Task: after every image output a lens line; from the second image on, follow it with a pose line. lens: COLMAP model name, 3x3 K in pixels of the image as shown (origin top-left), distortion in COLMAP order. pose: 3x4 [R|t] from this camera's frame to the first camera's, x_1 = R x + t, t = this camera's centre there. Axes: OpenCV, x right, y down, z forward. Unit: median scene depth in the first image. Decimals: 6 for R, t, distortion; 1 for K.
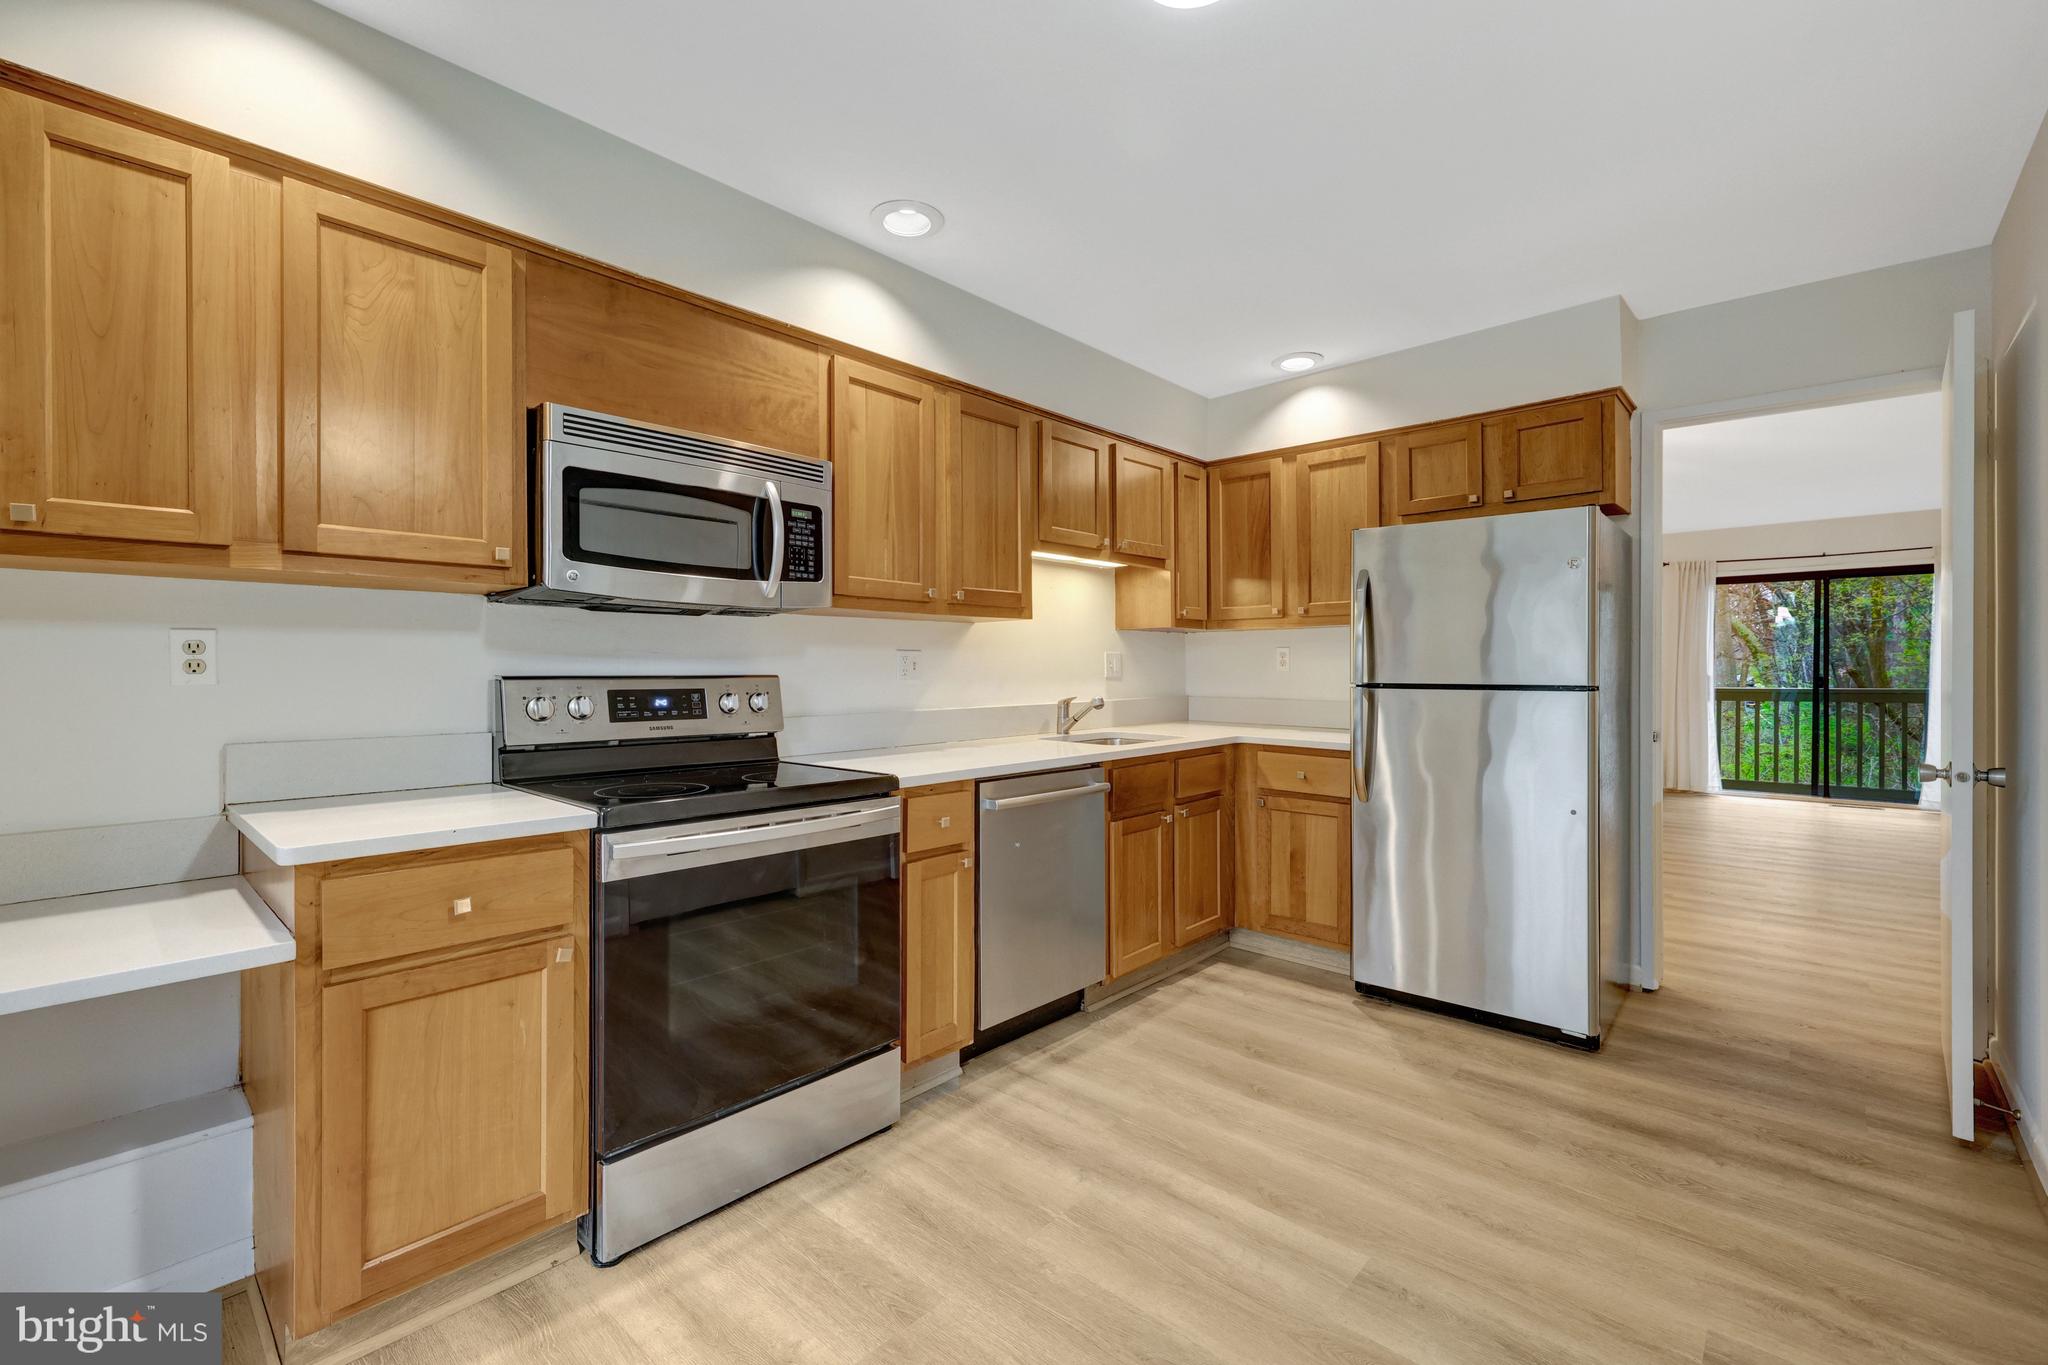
lens RADIAL K [[871.4, 0, 1004.9], [0, 871.4, 676.6], [0, 0, 1]] dist [0.004460, -0.000015]
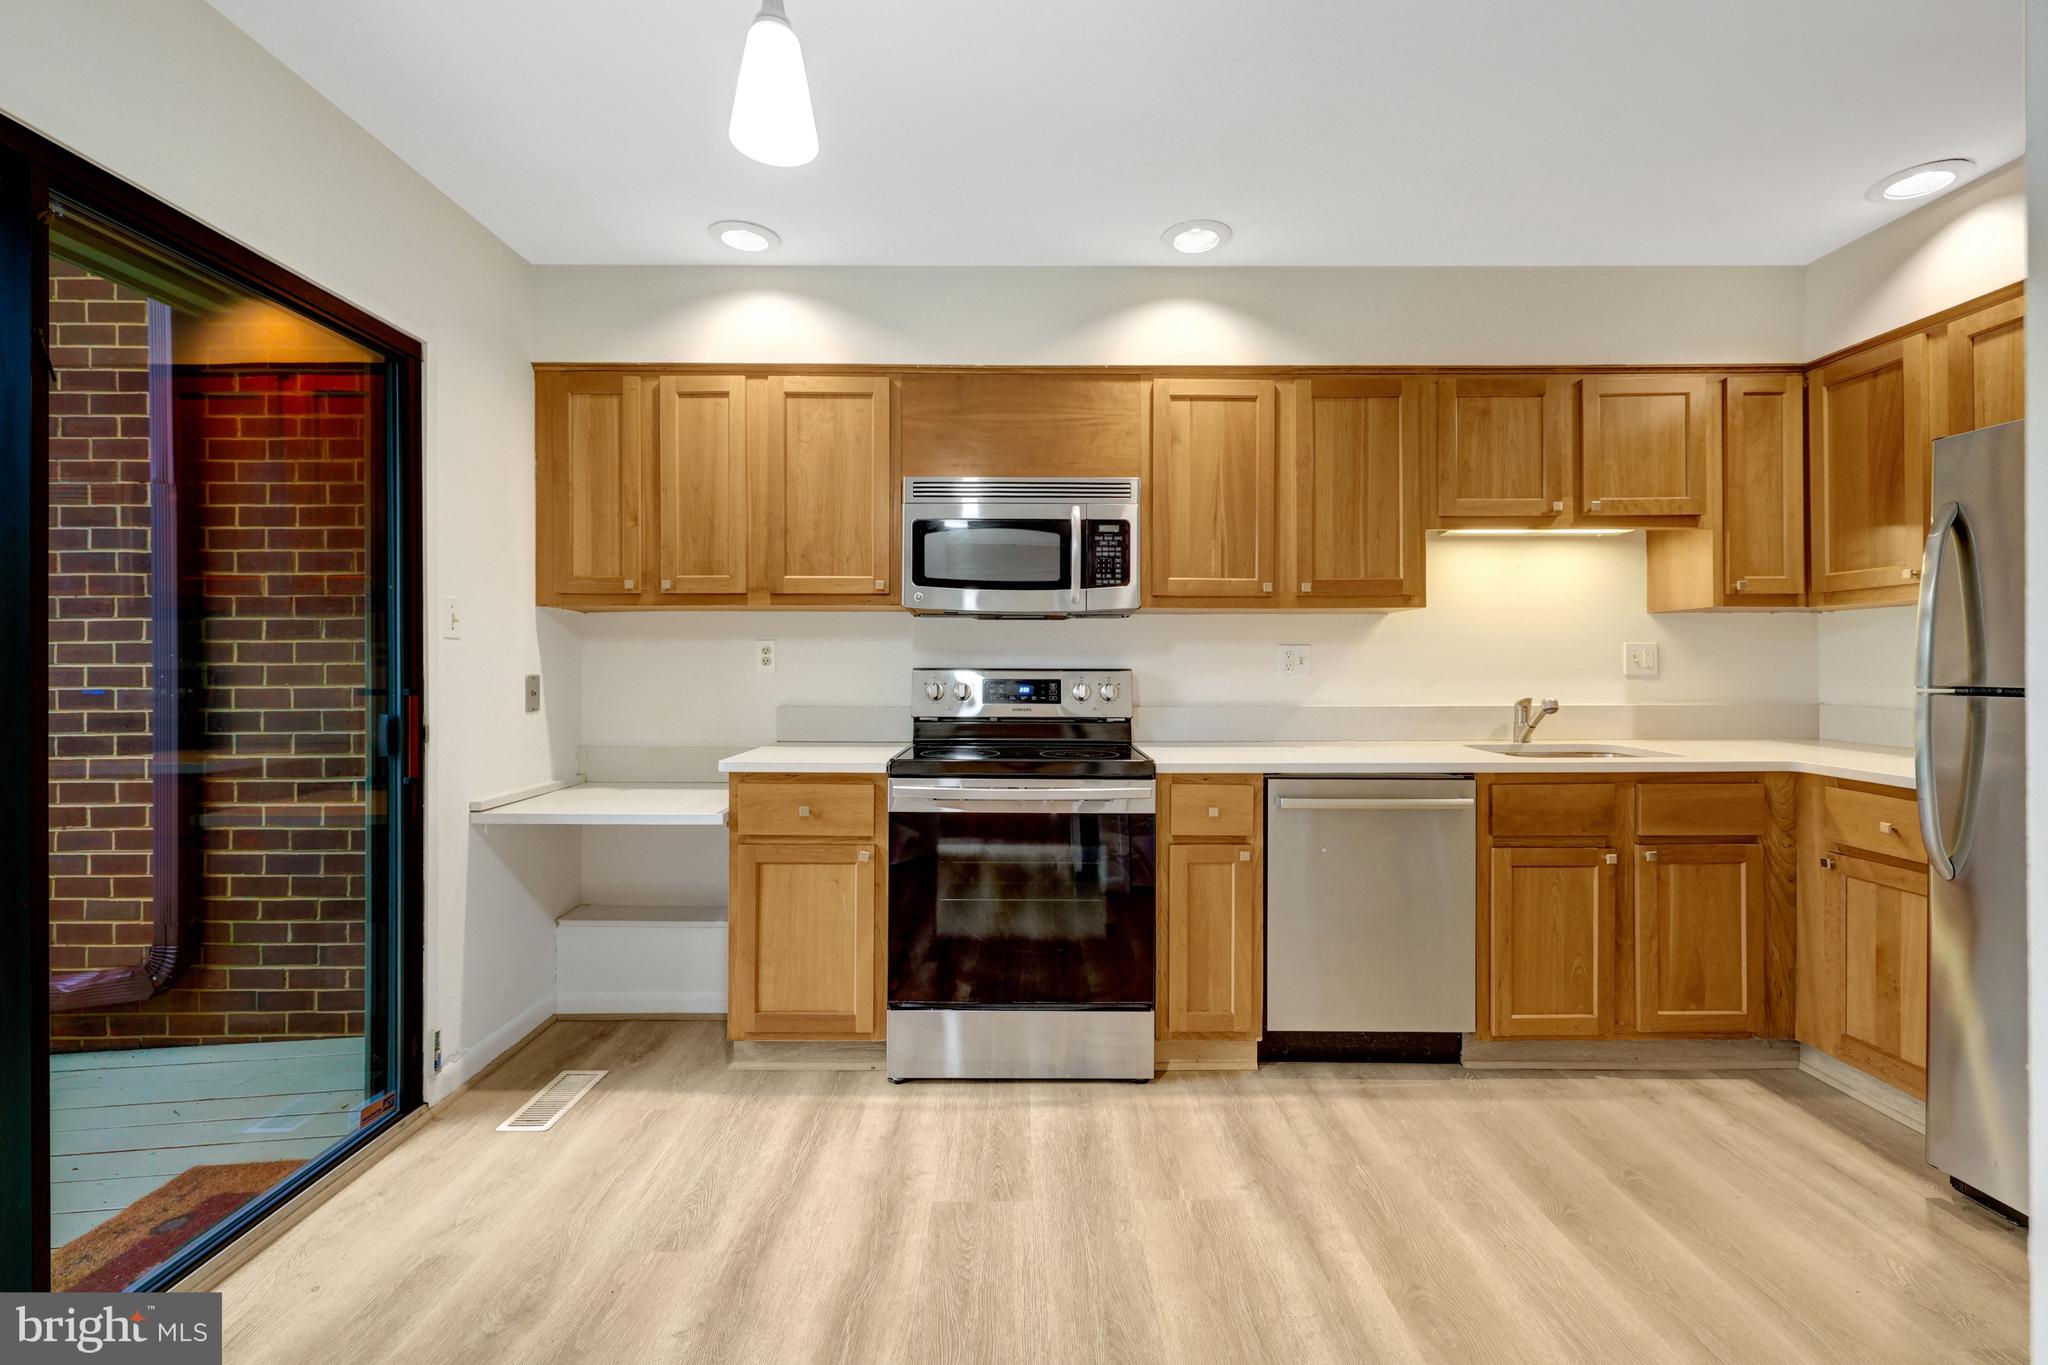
lens RADIAL K [[871.4, 0, 1018.2], [0, 871.4, 672.1], [0, 0, 1]] dist [0.004460, -0.000015]
pose [[0.687577, 0.006084, -0.726086, 0.502896], [-0.008239, 0.999966, 0.000576, 0.003511], [0.726065, 0.005586, 0.687604, 0.119012]]
